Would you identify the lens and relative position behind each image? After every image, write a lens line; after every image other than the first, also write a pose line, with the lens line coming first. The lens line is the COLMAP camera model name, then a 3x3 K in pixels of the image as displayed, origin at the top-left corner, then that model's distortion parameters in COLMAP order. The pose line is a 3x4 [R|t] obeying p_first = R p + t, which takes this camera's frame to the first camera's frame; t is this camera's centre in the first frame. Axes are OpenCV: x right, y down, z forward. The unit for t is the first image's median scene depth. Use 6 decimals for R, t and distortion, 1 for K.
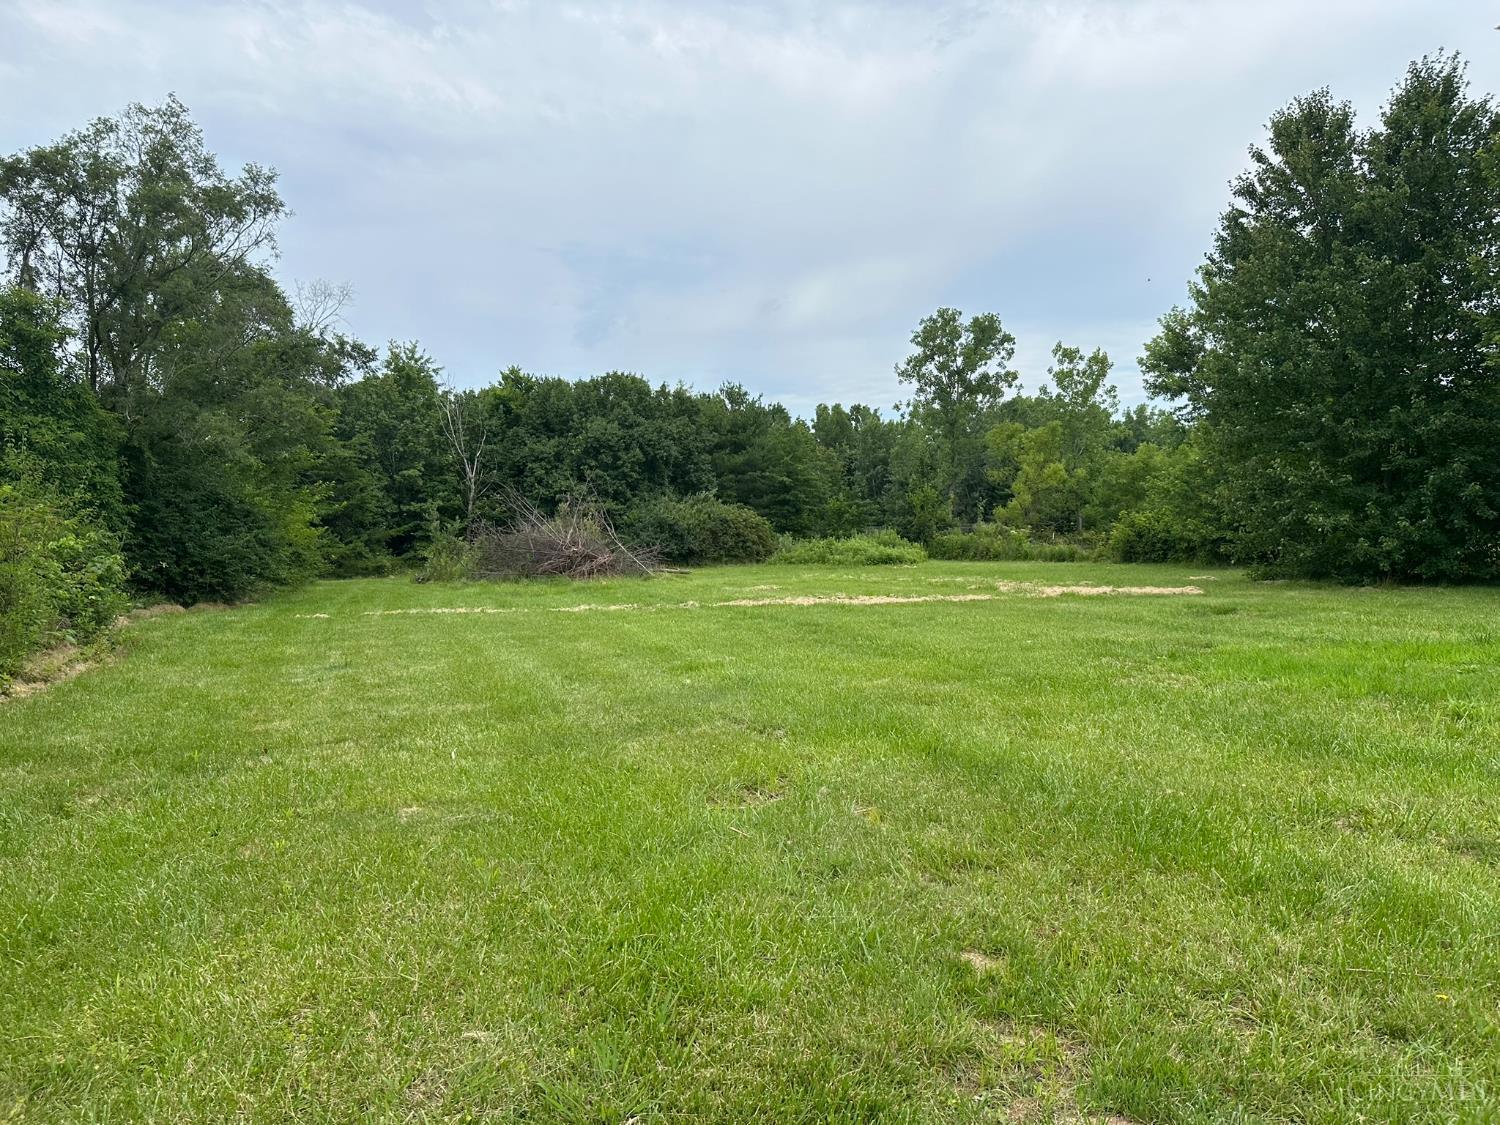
lens RADIAL K [[1061.4, 0, 752.2], [0, 1061.4, 559.9], [0, 0, 1]] dist [0.053825, -0.076278]
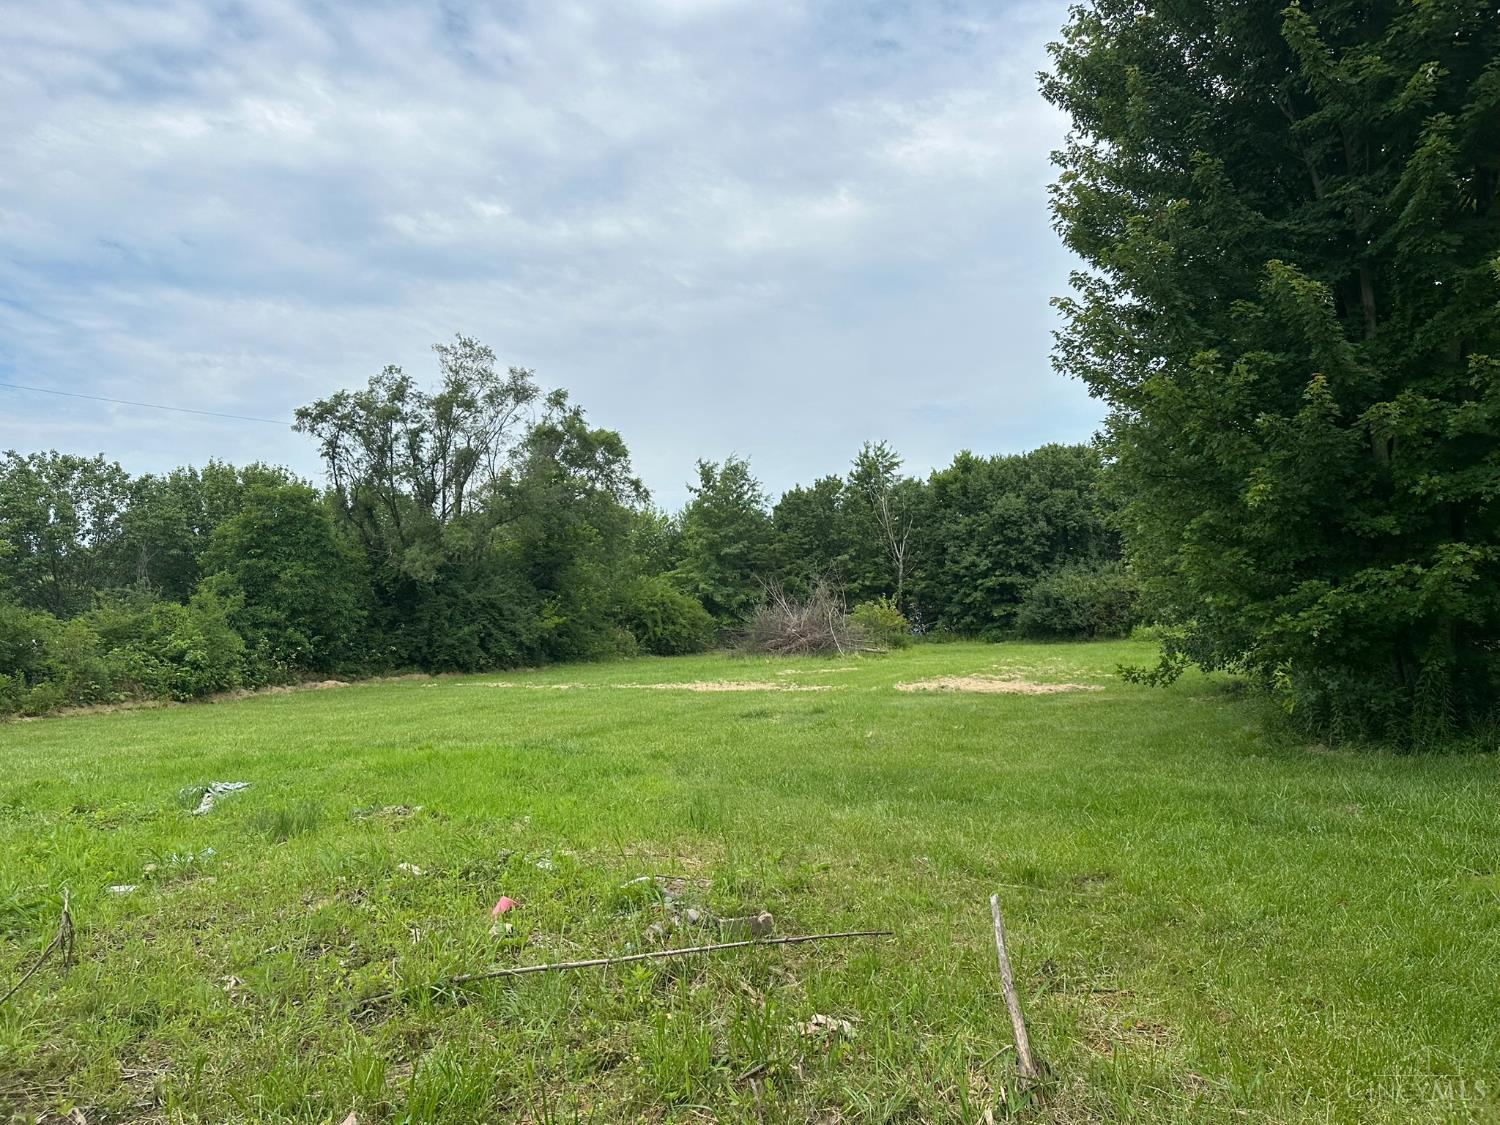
lens RADIAL K [[1061.4, 0, 749.3], [0, 1061.4, 542.1], [0, 0, 1]] dist [0.053825, -0.076278]
pose [[0.728856, -0.054216, -0.682517, 0.372516], [0.003985, 0.997179, -0.074956, -0.012415], [0.684655, 0.051913, 0.727016, 0.095180]]
